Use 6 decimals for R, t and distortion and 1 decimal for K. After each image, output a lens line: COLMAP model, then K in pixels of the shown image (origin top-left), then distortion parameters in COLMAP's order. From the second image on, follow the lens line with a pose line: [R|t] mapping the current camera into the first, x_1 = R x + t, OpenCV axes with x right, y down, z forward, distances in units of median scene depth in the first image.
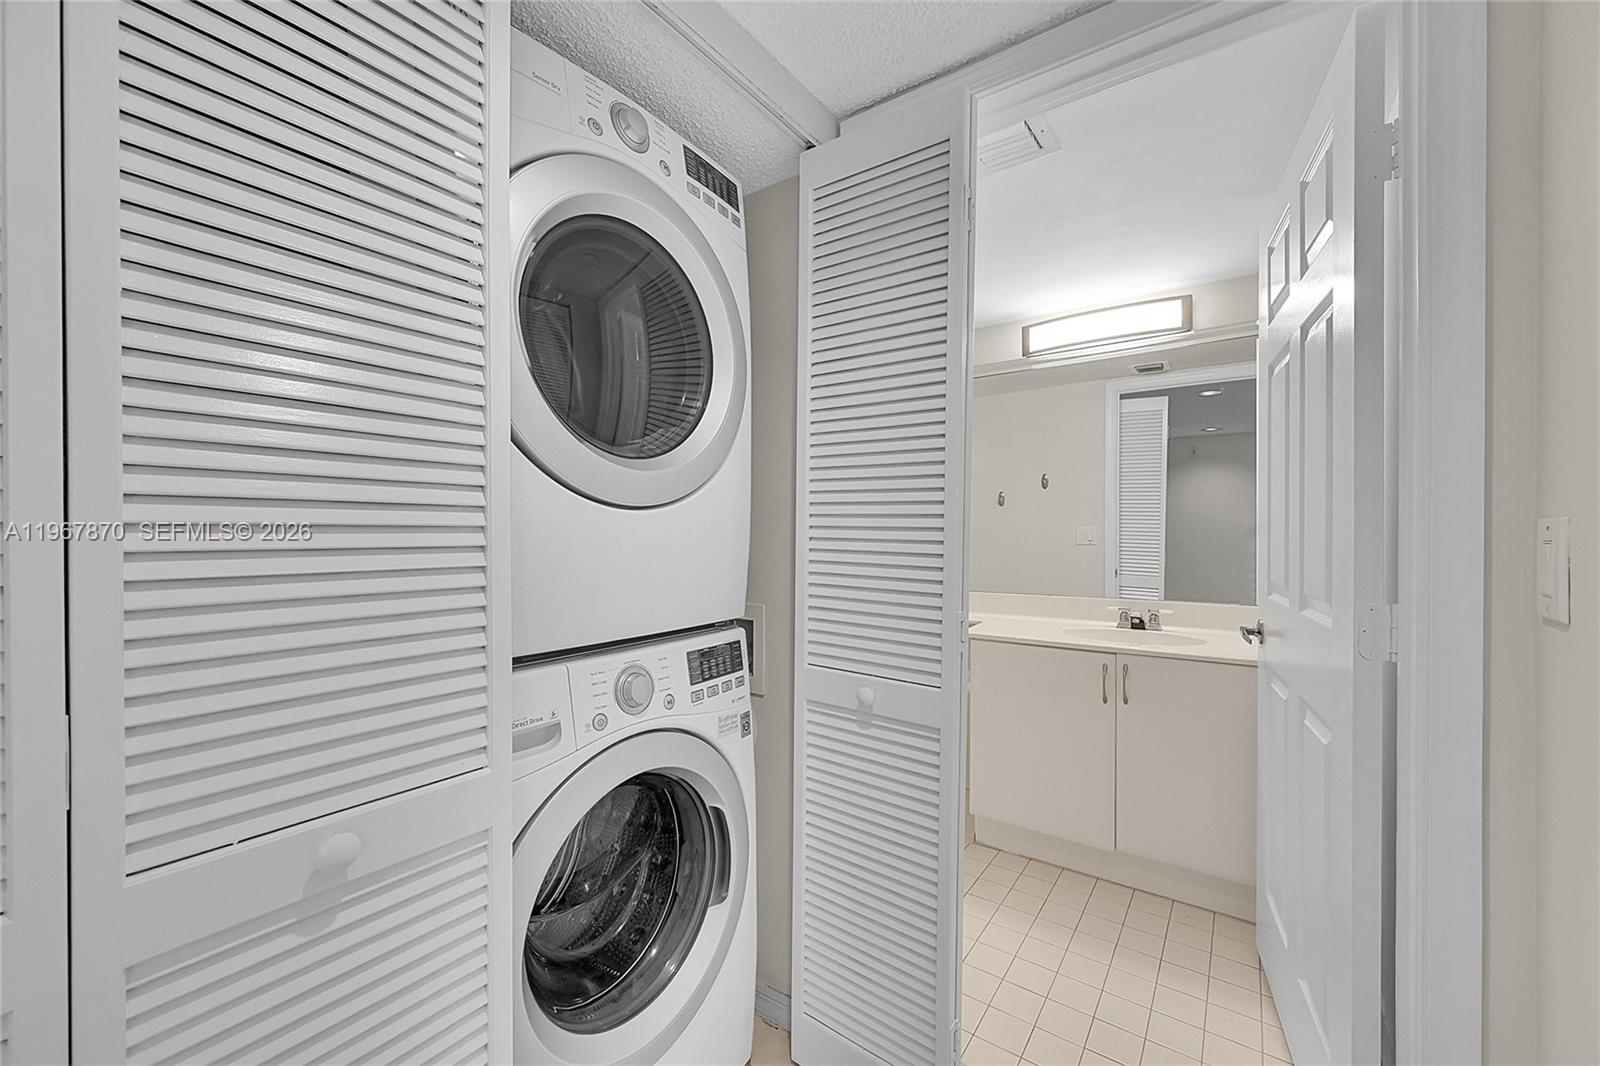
lens RADIAL K [[630.0, 0, 801.7], [0, 630.0, 534.1], [0, 0, 1]] dist [0.002360, 0.000235]
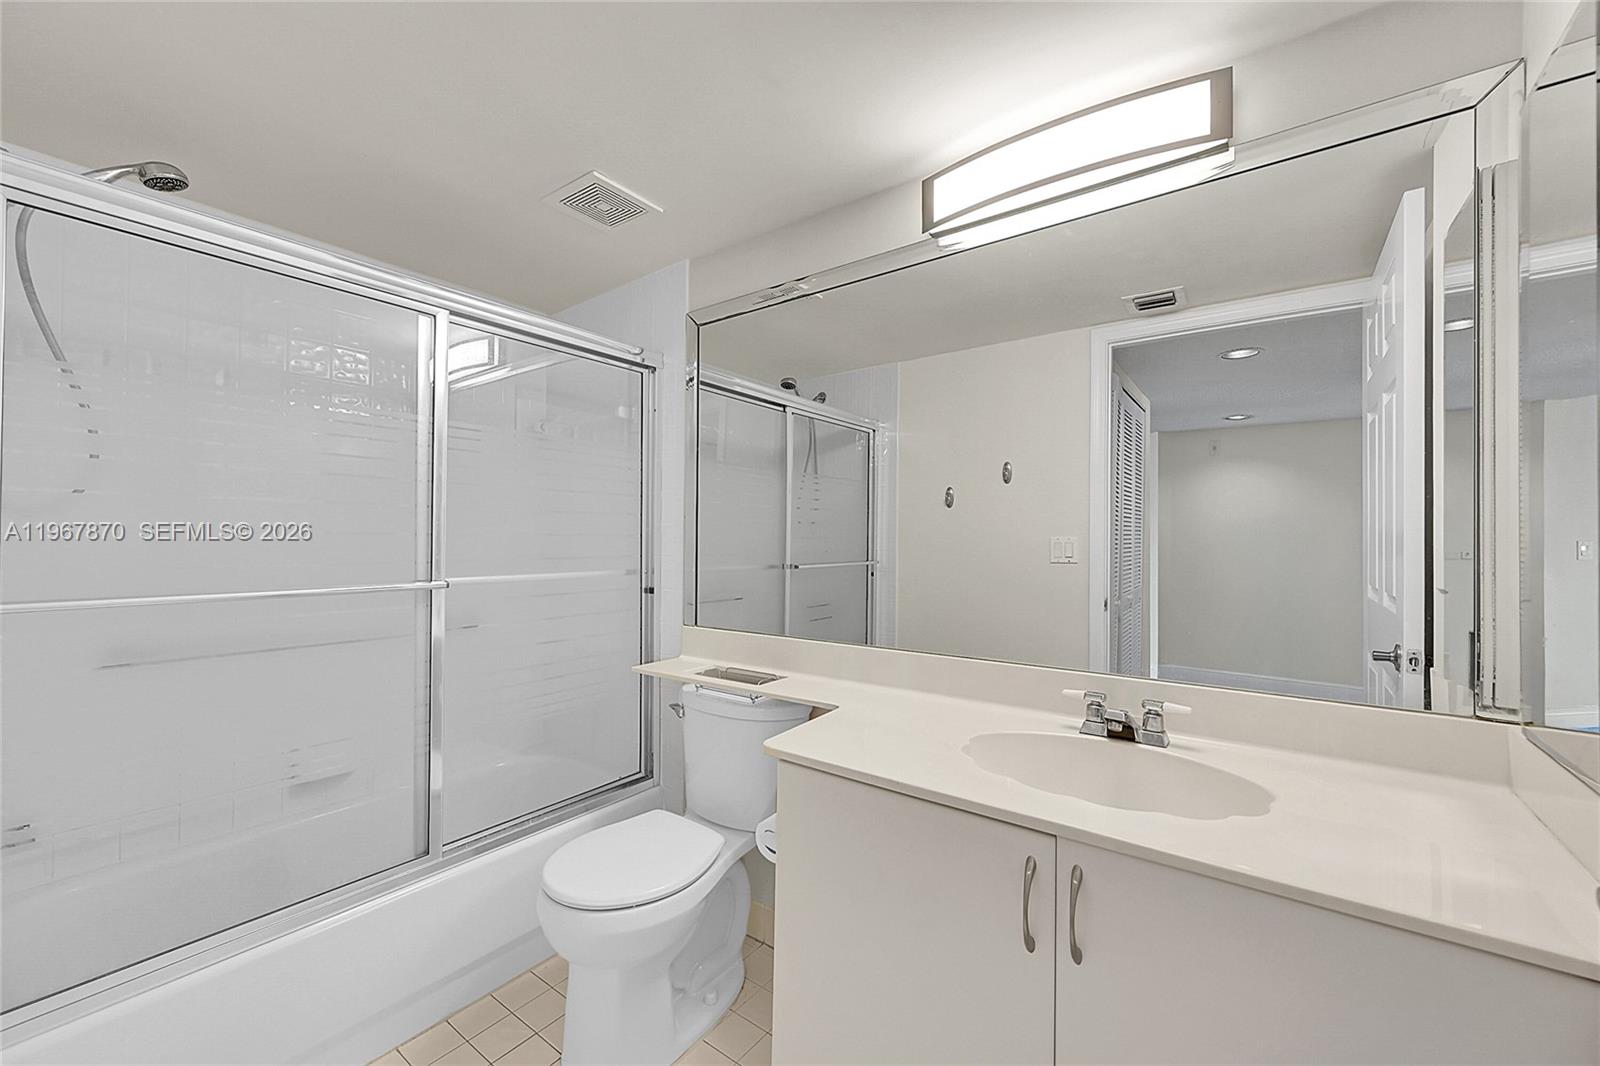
lens RADIAL K [[630.0, 0, 798.4], [0, 630.0, 534.2], [0, 0, 1]] dist [0.002360, 0.000235]
pose [[0.999720, 0.009524, -0.021651, 0.288964], [-0.009844, 0.999843, -0.014706, -0.002201], [0.021507, 0.014915, 0.999657, 0.496165]]
